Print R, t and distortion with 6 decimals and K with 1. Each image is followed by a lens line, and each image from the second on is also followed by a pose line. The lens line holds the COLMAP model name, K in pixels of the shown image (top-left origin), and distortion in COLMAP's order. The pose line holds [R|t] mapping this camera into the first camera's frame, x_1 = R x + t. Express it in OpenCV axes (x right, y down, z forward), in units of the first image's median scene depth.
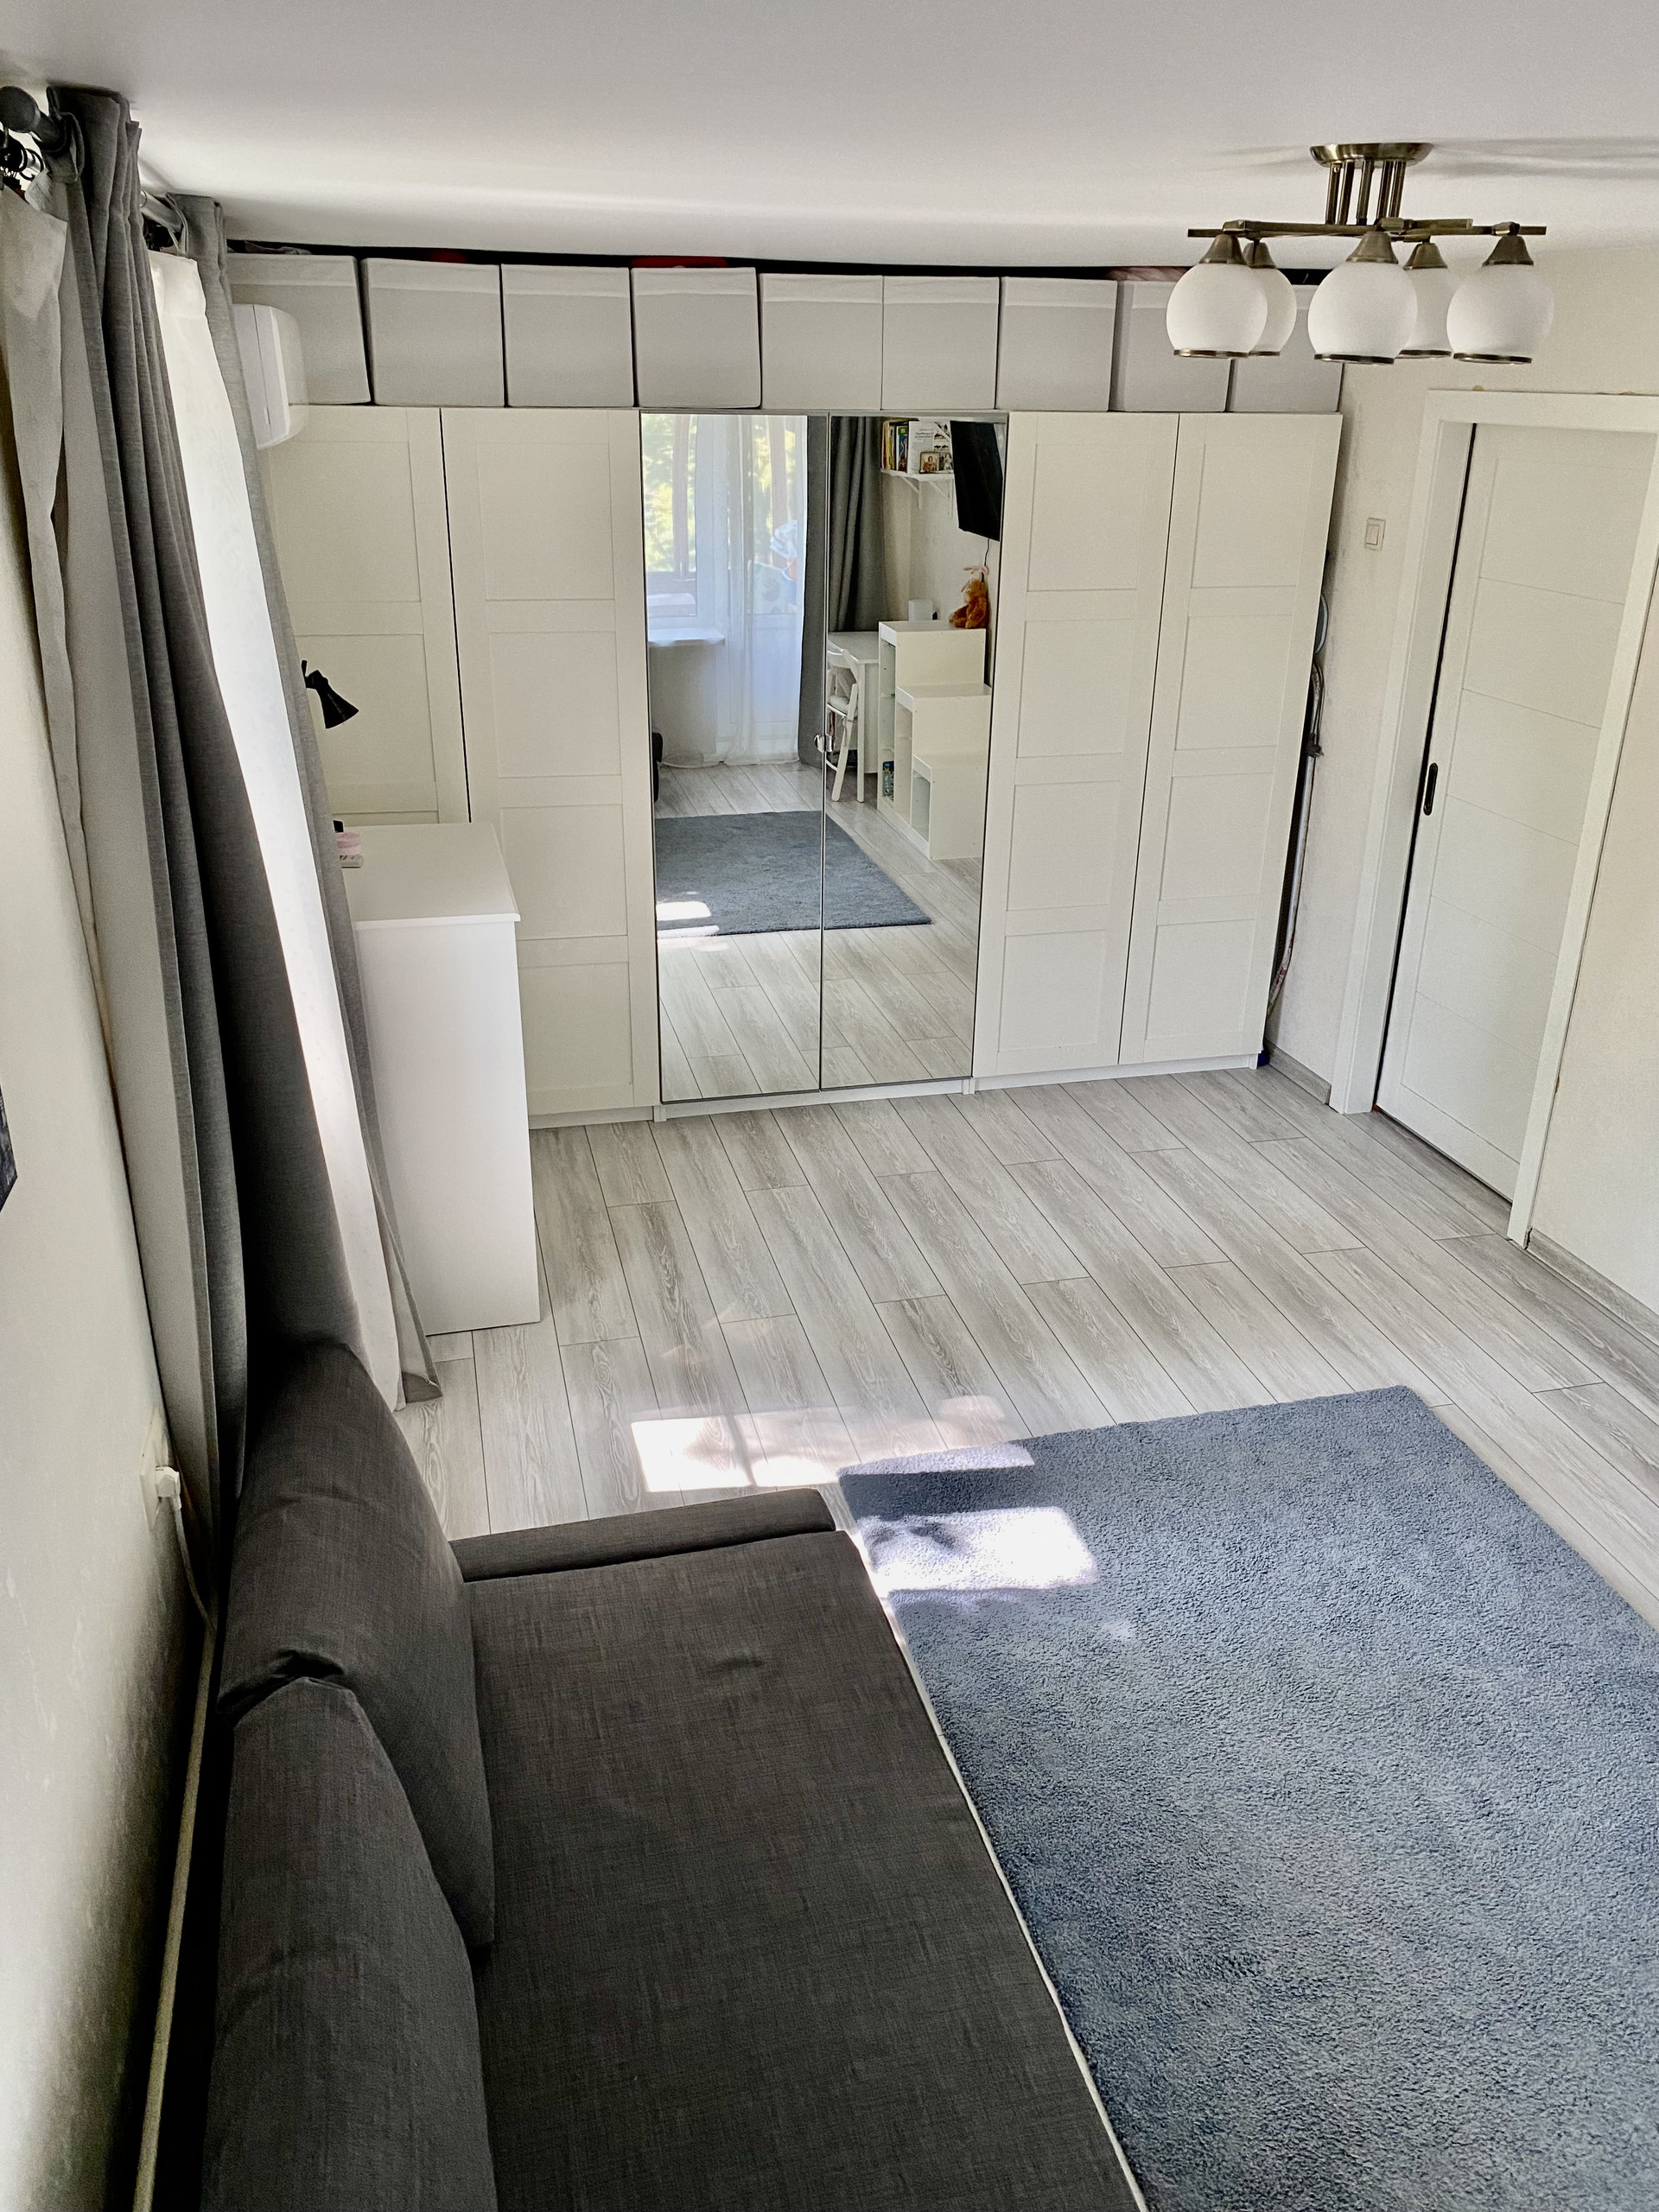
lens RADIAL K [[1682.6, 0, 822.9], [0, 1682.6, 1099.3], [0, 0, 1]] dist [0.069168, -0.095734]
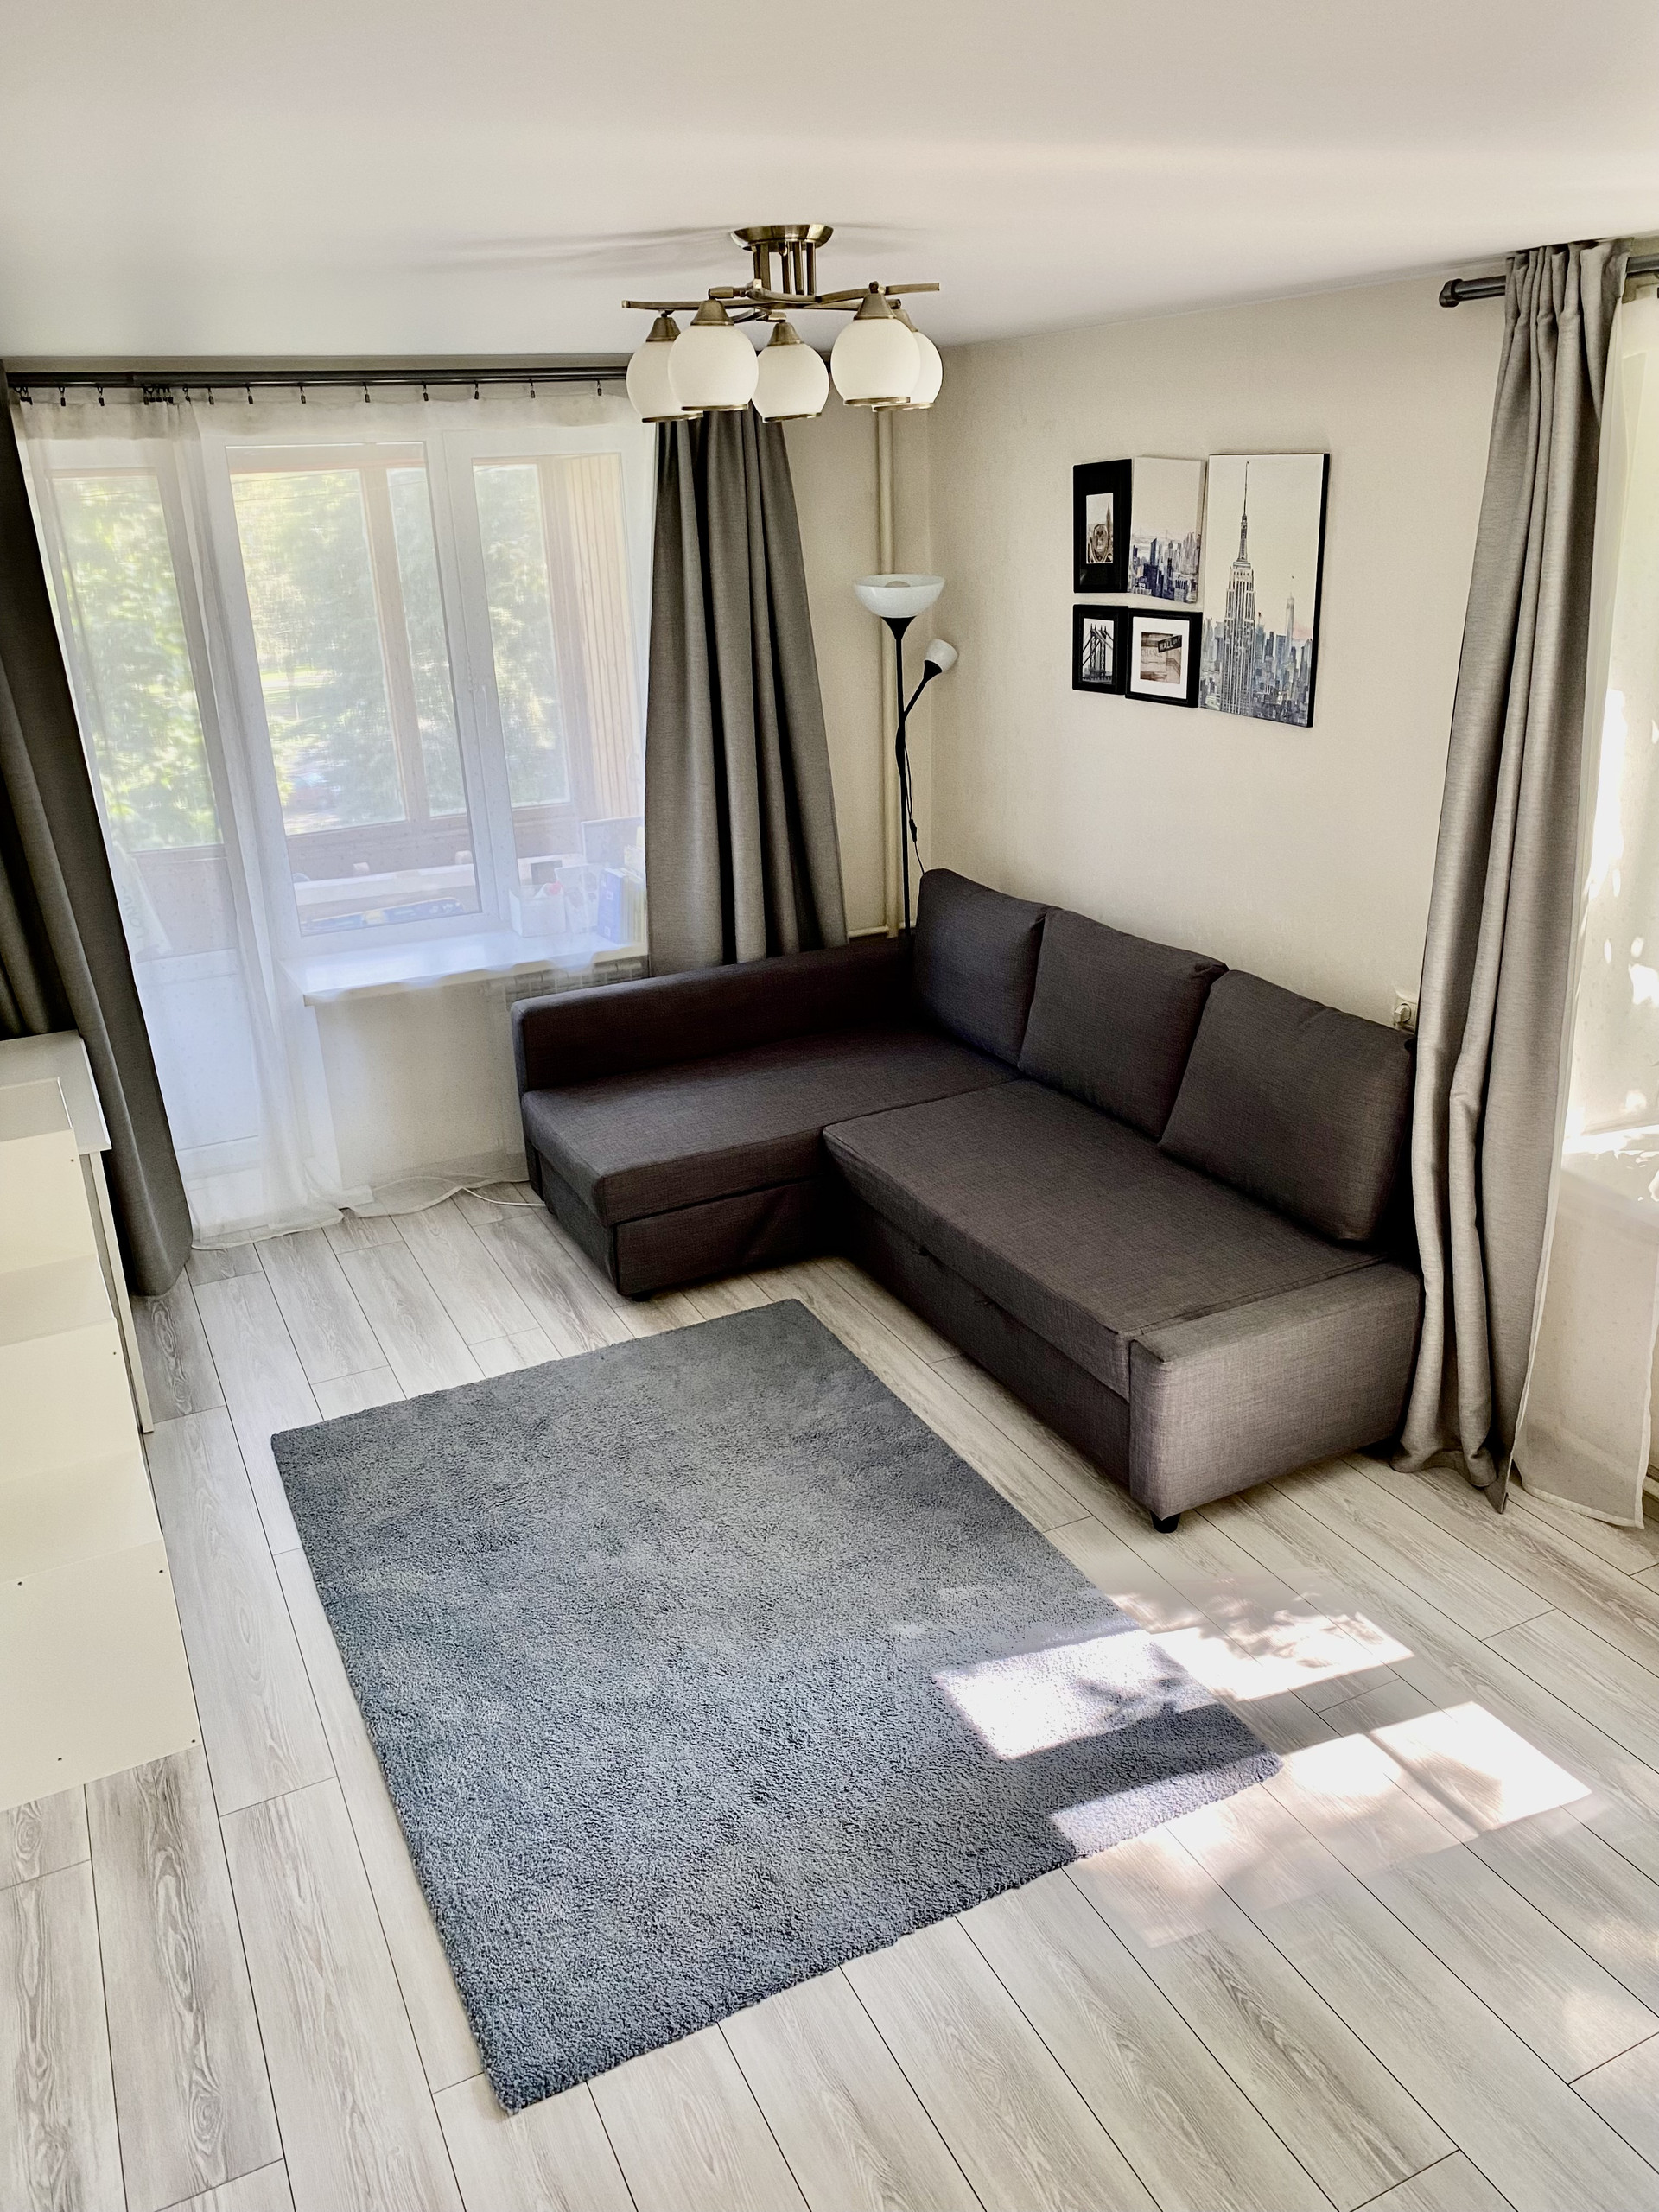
lens RADIAL K [[1682.6, 0, 822.9], [0, 1682.6, 1099.3], [0, 0, 1]] dist [0.069168, -0.095734]
pose [[-0.977397, 0.099010, -0.186796, 0.316443], [-0.056392, 0.729450, 0.681706, -0.508034], [0.203753, 0.676831, -0.707378, 1.229503]]
